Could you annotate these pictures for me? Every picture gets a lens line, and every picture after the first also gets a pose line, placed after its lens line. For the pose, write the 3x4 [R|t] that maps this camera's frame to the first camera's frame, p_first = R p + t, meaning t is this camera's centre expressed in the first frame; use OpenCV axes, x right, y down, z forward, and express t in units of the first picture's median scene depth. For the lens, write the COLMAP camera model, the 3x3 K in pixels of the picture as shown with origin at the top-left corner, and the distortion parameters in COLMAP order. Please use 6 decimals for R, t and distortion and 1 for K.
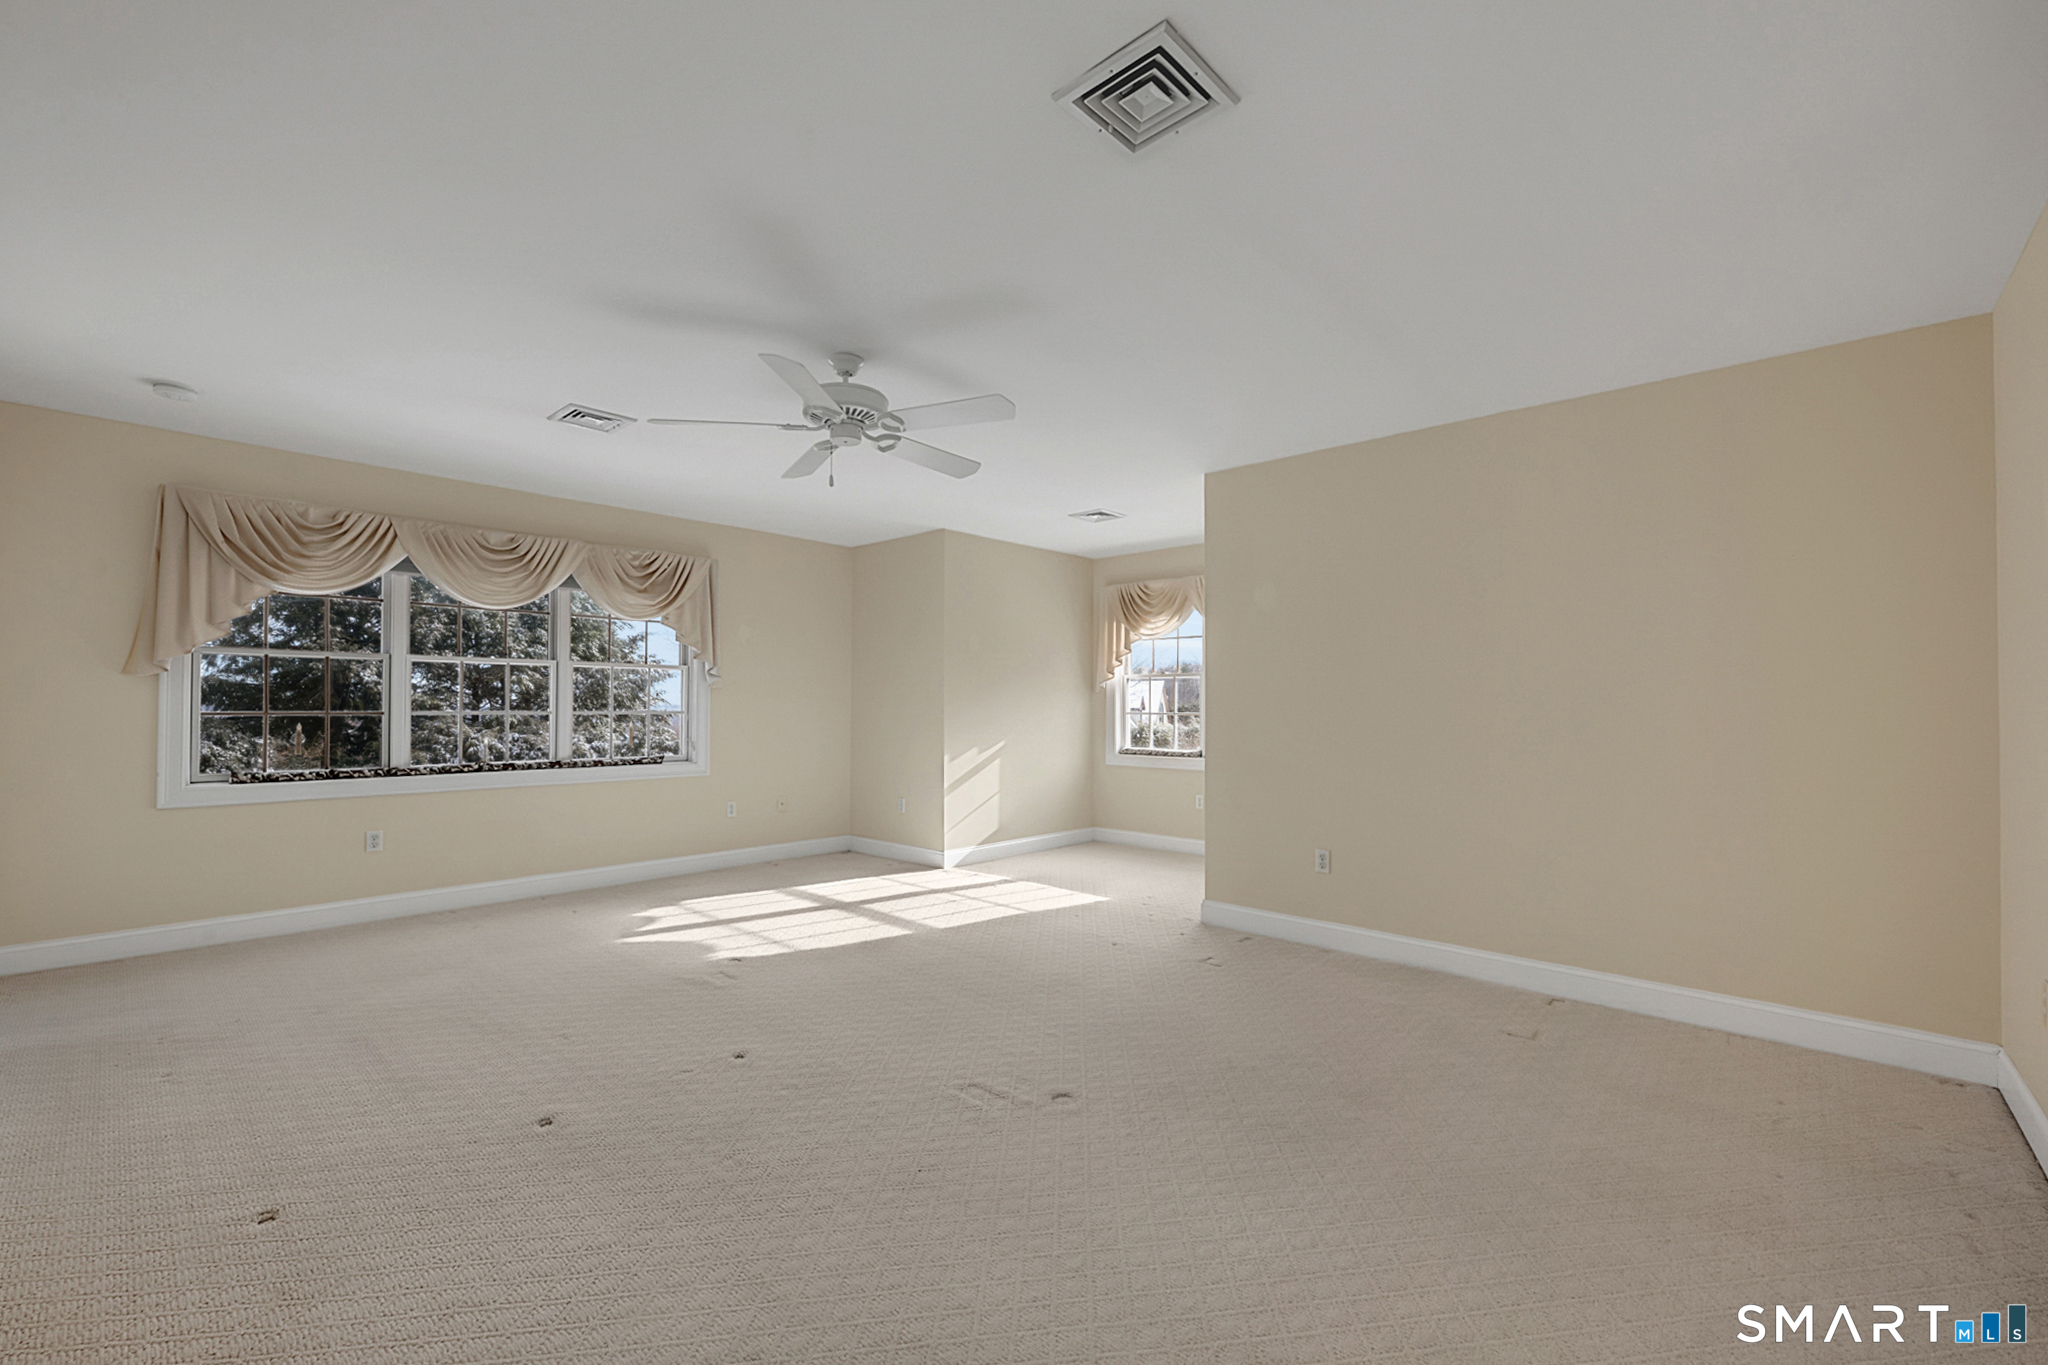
lens RADIAL K [[823.0, 0, 1038.9], [0, 823.0, 693.3], [0, 0, 1]] dist [0.002988, 0.000222]
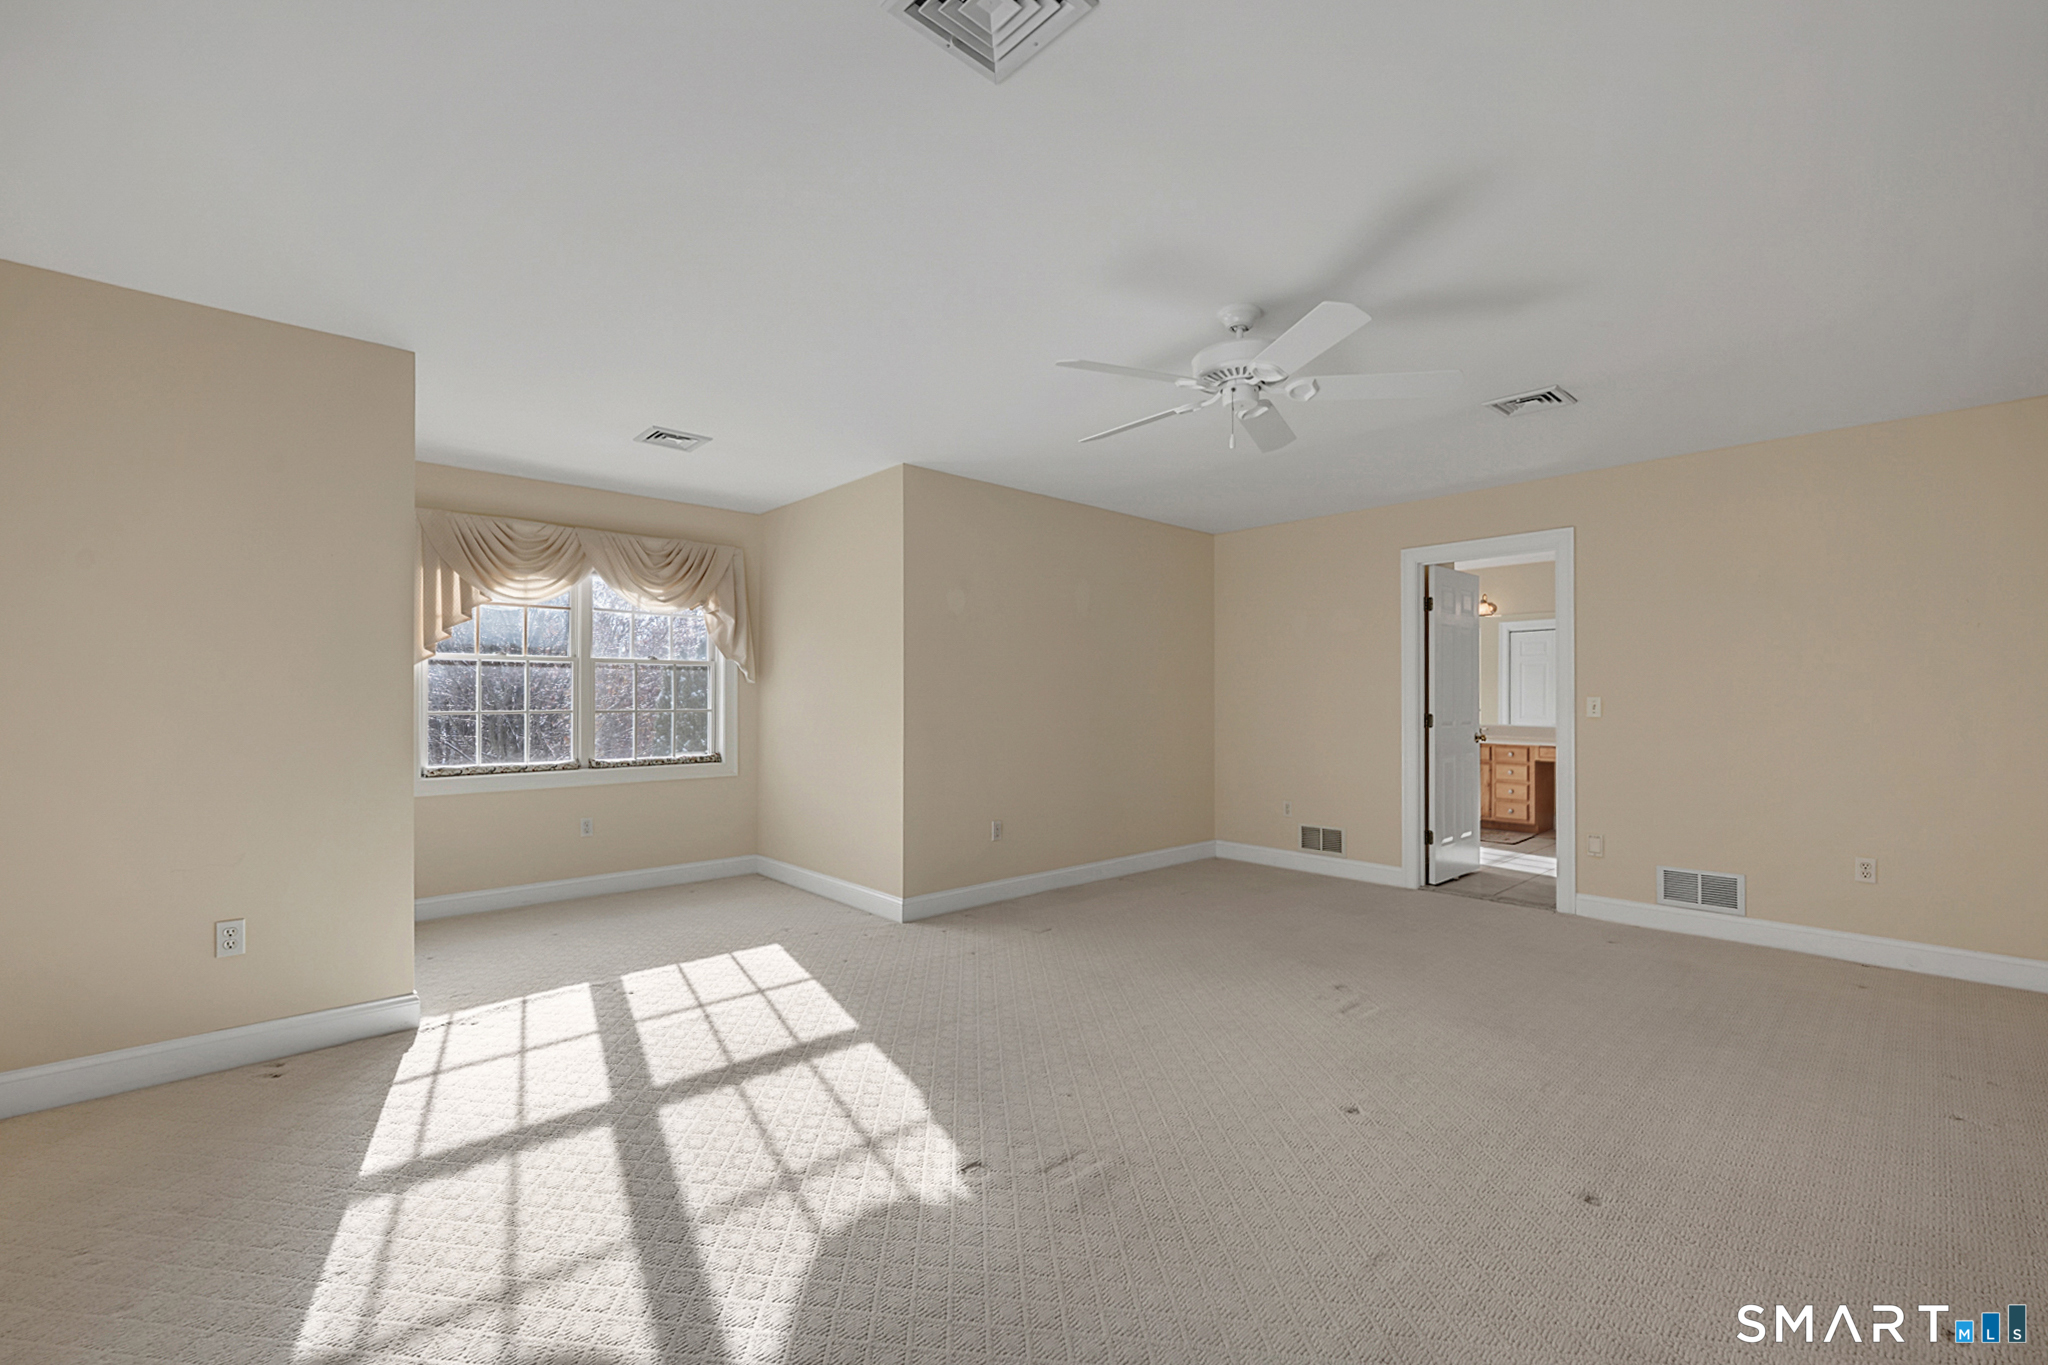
lens RADIAL K [[823.0, 0, 1031.9], [0, 823.0, 673.3], [0, 0, 1]] dist [0.002988, 0.000222]
pose [[0.098446, 0.026483, 0.994790, -0.734134], [-0.016535, 0.999551, -0.024973, 0.003006], [-0.995005, -0.013990, 0.098839, 0.723140]]
